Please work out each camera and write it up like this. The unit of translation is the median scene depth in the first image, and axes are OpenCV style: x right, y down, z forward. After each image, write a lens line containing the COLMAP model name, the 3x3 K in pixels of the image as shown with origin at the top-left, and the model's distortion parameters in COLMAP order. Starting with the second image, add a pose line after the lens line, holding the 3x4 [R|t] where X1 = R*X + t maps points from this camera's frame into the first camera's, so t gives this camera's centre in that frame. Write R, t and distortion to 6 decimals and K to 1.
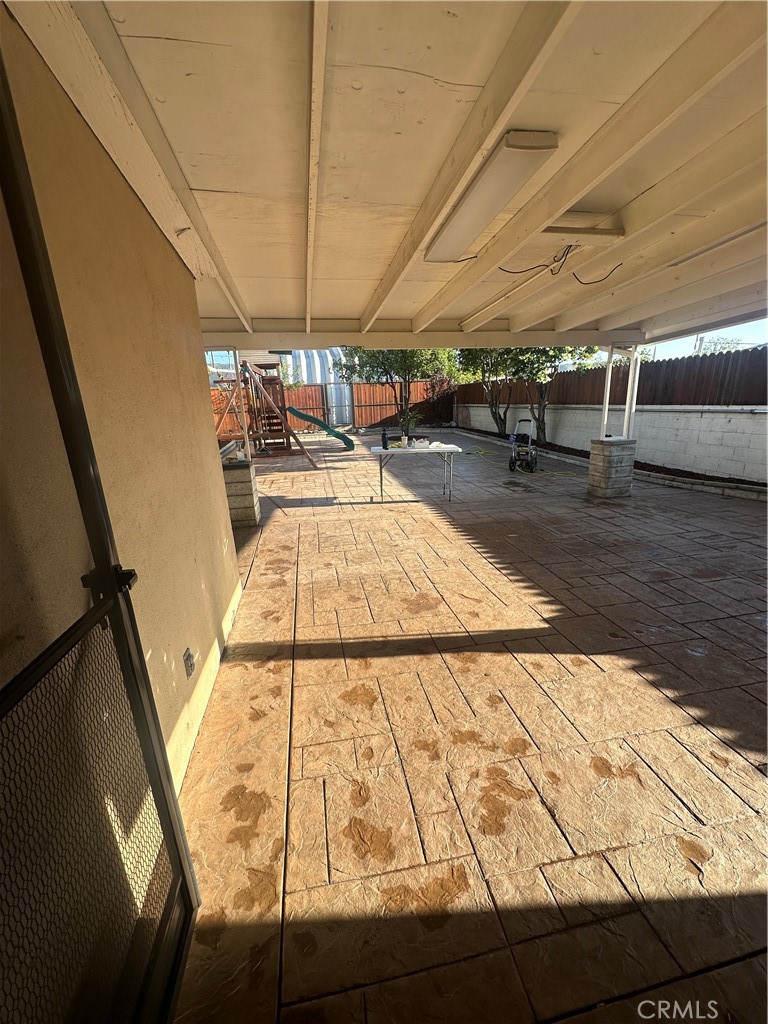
lens RADIAL K [[404.5, 0, 383.4], [0, 404.5, 515.8], [0, 0, 1]] dist [-0.001553, 0.000029]
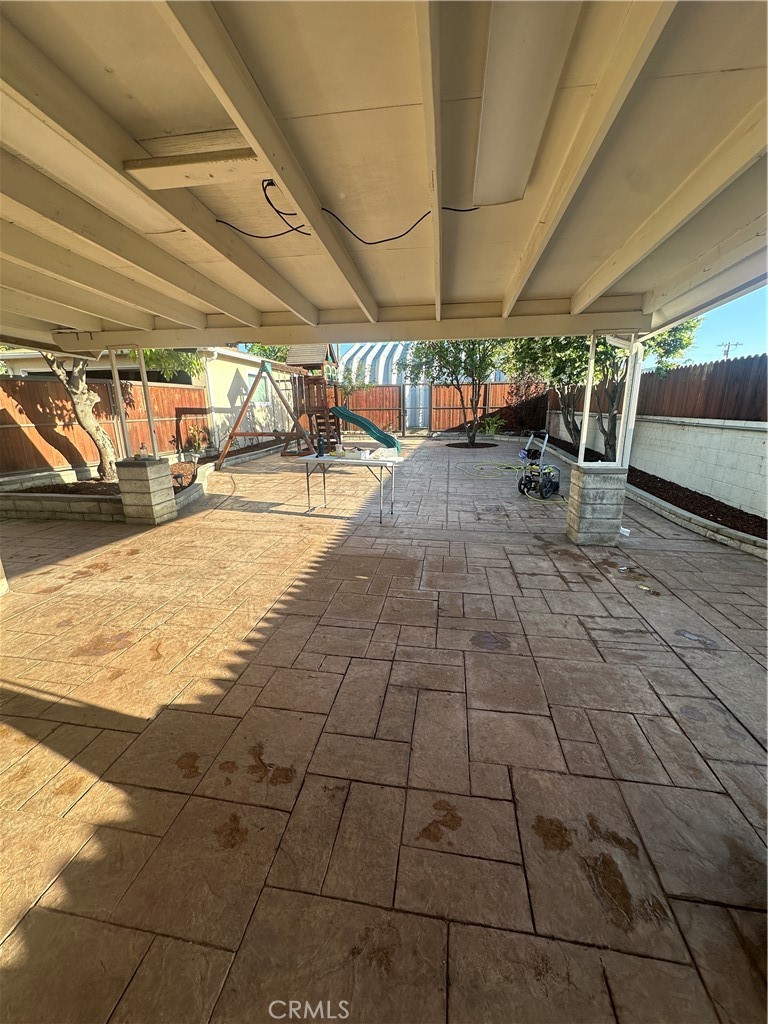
lens RADIAL K [[404.5, 0, 384.2], [0, 404.5, 516.6], [0, 0, 1]] dist [-0.001553, 0.000029]
pose [[0.941236, 0.116128, -0.317158, 0.536497], [-0.116677, 0.993019, 0.017330, -0.079609], [0.316957, 0.020694, 0.948214, 0.236091]]
